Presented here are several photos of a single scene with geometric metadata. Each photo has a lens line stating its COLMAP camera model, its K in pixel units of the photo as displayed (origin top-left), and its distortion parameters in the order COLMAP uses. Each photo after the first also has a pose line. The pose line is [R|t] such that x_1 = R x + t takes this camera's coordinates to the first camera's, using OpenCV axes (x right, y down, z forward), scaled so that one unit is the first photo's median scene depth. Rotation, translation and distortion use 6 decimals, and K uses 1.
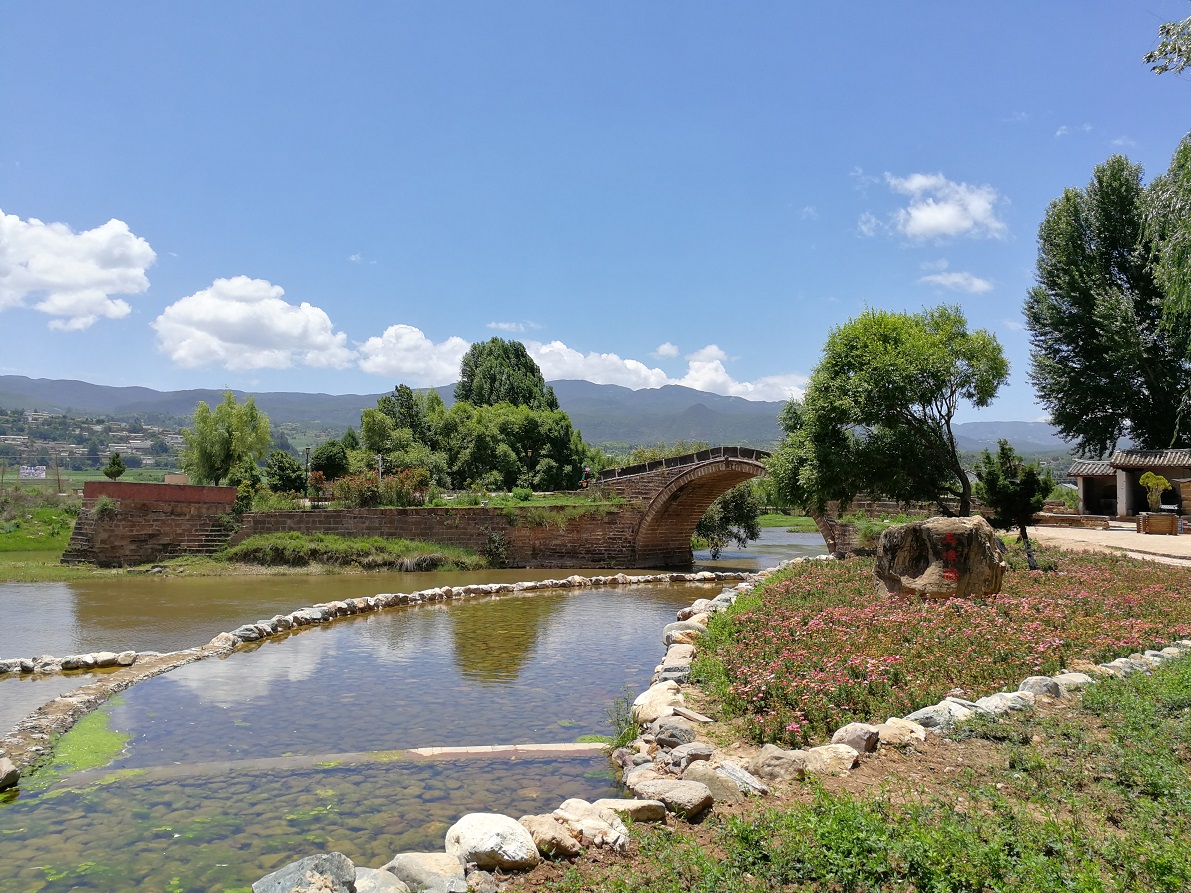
lens RADIAL K [[986.8, 0, 595.5], [0, 986.8, 446.5], [0, 0, 1]] dist [0.099143, -0.000954]
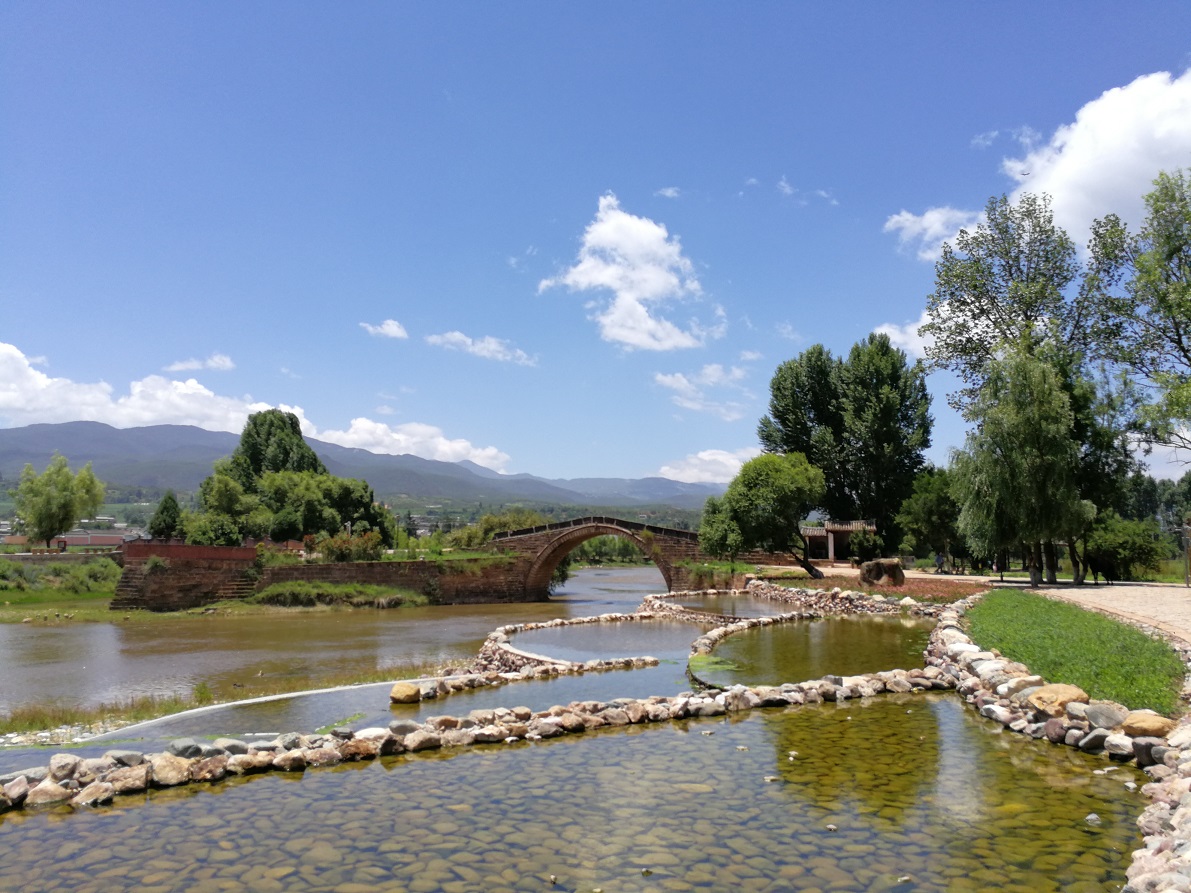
lens RADIAL K [[986.8, 0, 595.5], [0, 986.8, 446.5], [0, 0, 1]] dist [0.099143, -0.000954]
pose [[0.927178, 0.030215, 0.373400, -0.425748], [-0.010170, 0.998405, -0.055538, -0.022200], [-0.374482, 0.047696, 0.926007, -0.370647]]
